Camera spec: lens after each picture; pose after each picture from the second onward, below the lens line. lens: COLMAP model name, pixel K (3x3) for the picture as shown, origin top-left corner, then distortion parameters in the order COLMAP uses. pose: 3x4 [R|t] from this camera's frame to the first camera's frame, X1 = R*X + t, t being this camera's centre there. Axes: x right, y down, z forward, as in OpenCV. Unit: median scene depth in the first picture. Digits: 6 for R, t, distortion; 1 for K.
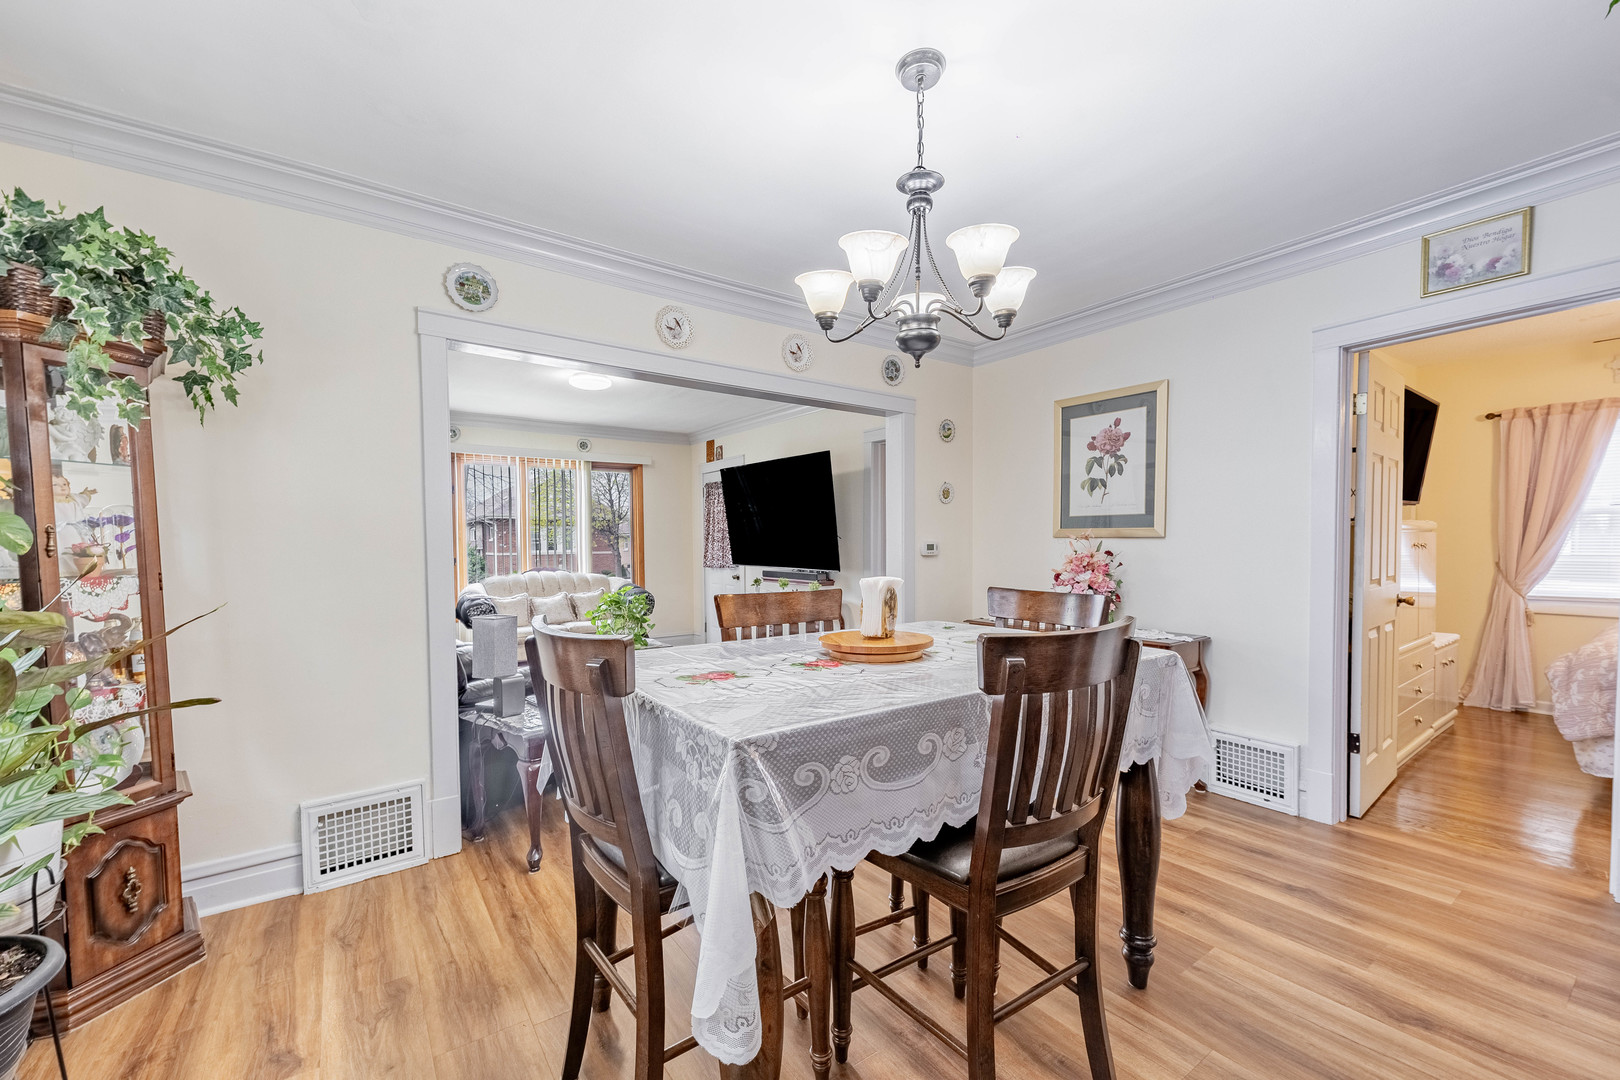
lens RADIAL K [[658.6, 0, 808.6], [0, 658.6, 563.6], [0, 0, 1]] dist [0.011696, -0.005574]
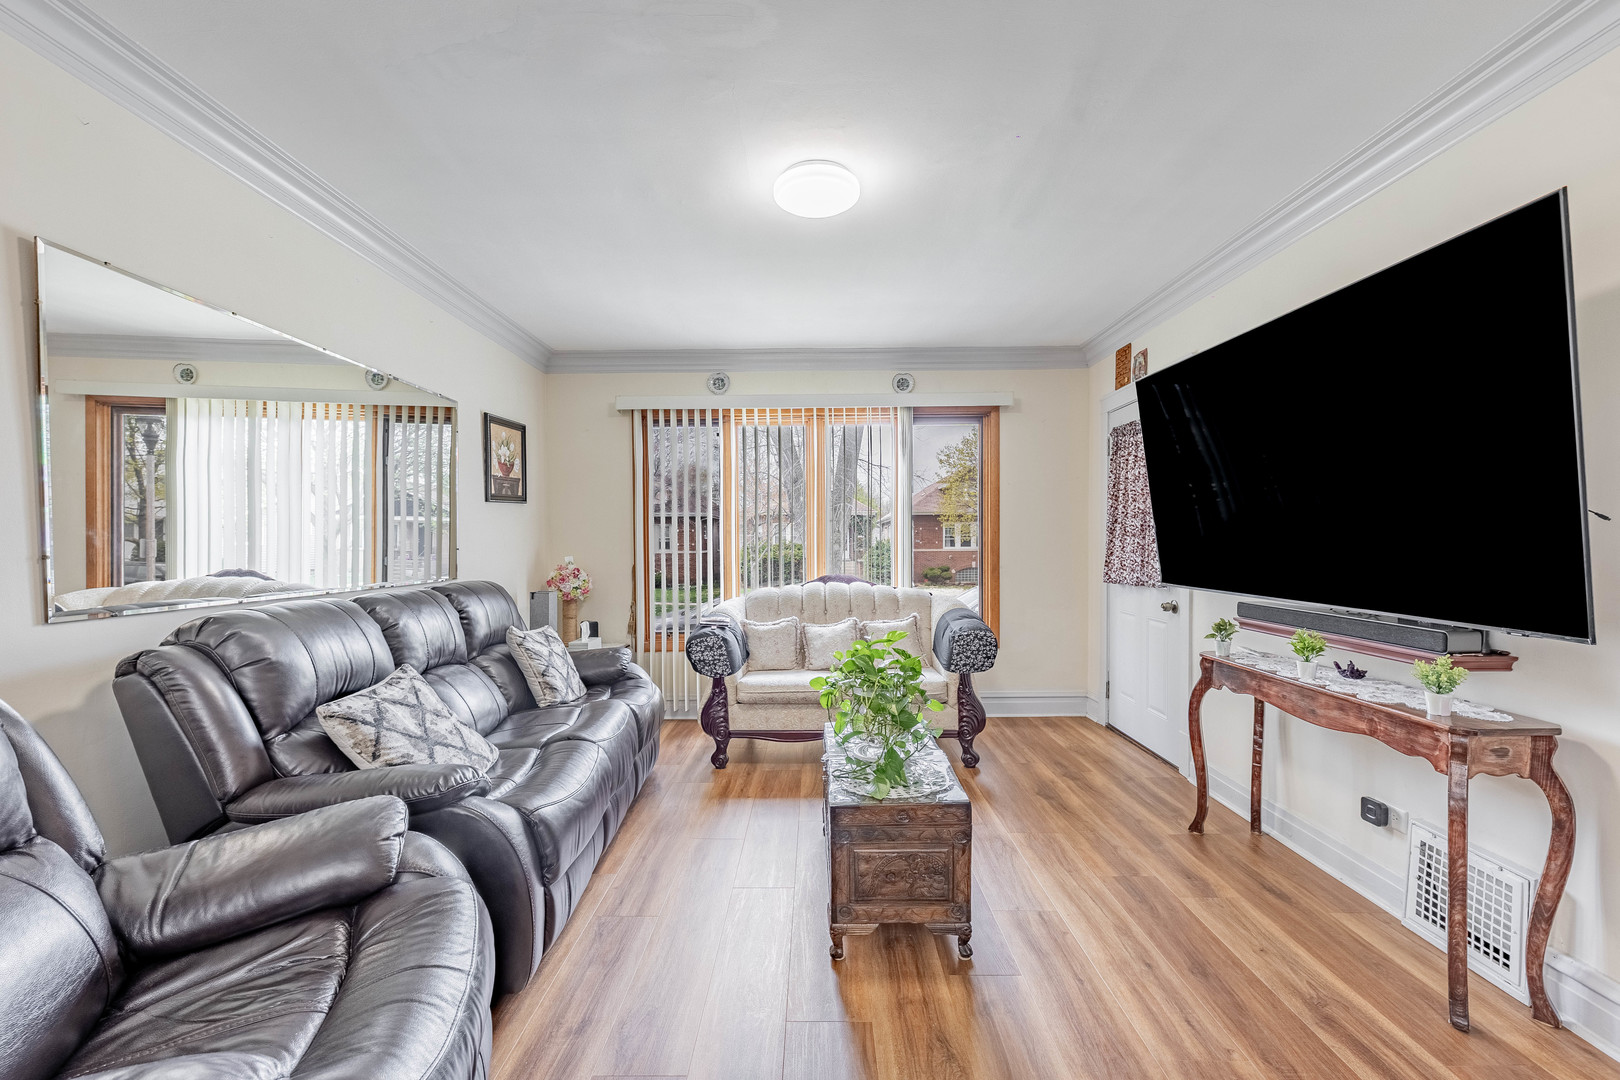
lens RADIAL K [[658.7, 0, 811.1], [0, 658.7, 560.8], [0, 0, 1]] dist [0.008891, -0.000783]
pose [[0.809077, 0.019165, -0.587390, -0.068659], [-0.017973, 0.999808, 0.007865, -0.023986], [0.587427, 0.004194, 0.809266, 0.799127]]
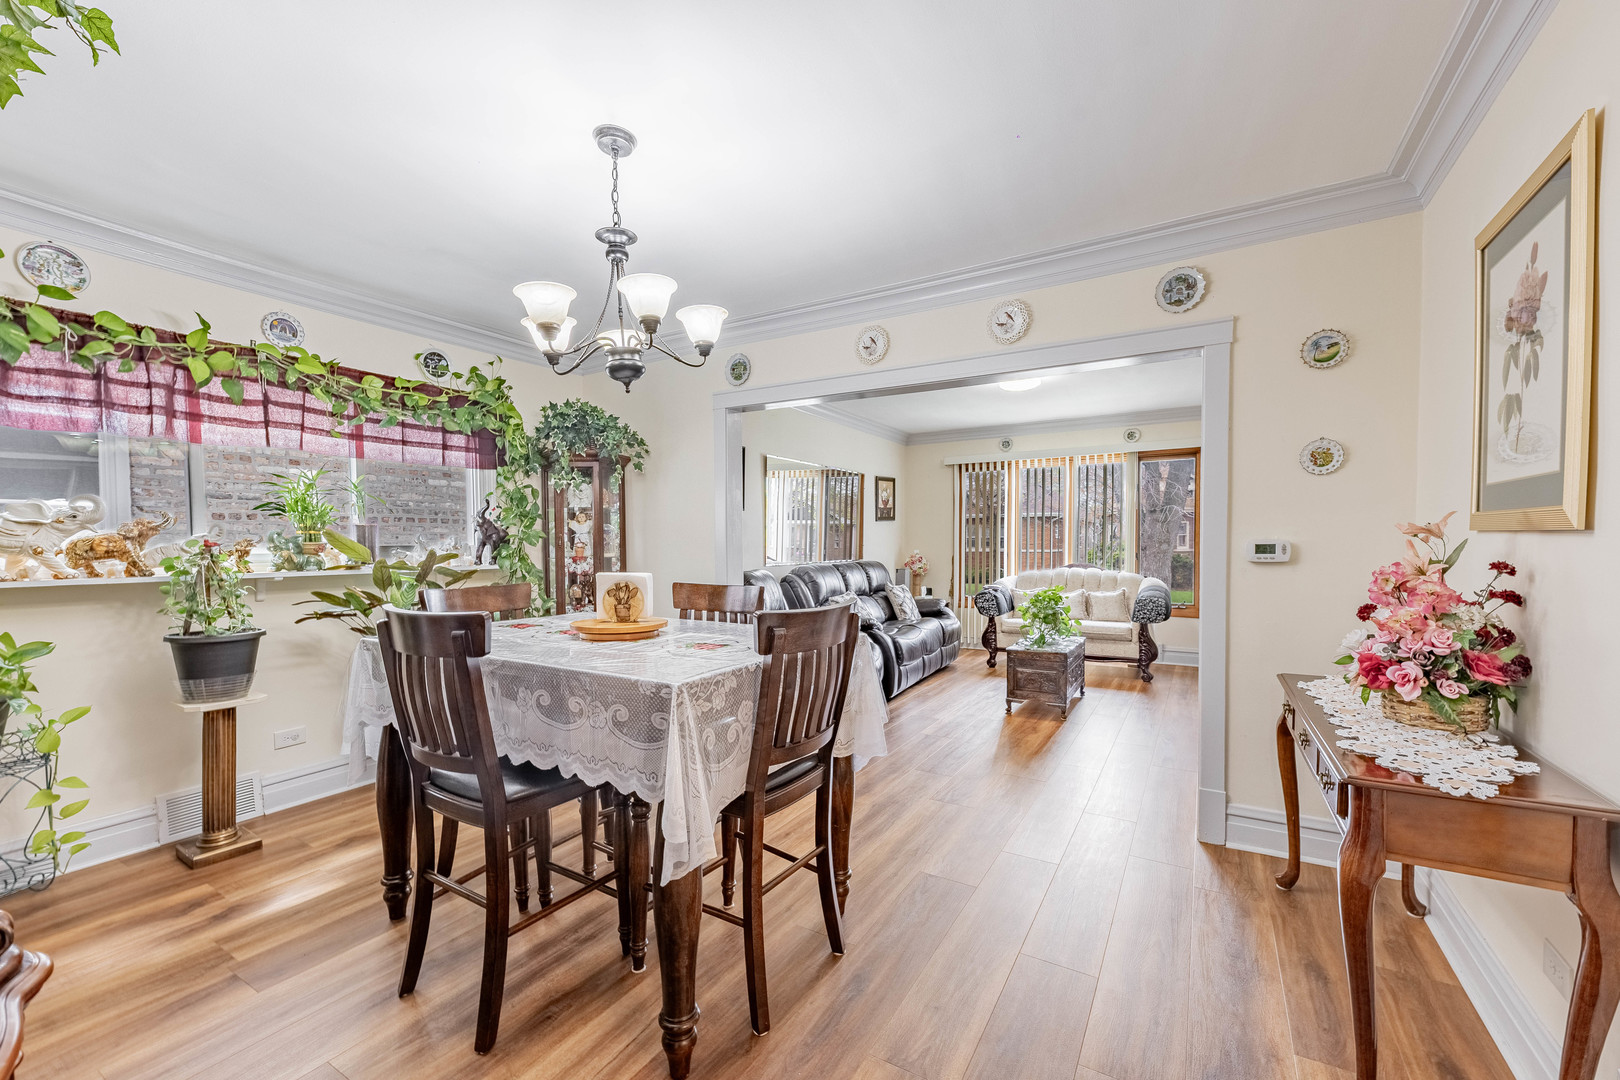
lens RADIAL K [[658.7, 0, 811.1], [0, 658.7, 560.8], [0, 0, 1]] dist [0.008891, -0.000783]
pose [[0.394951, 0.029602, -0.918225, 0.632166], [-0.026558, 0.999431, 0.020797, -0.016247], [0.918318, 0.016172, 0.395512, 0.390462]]
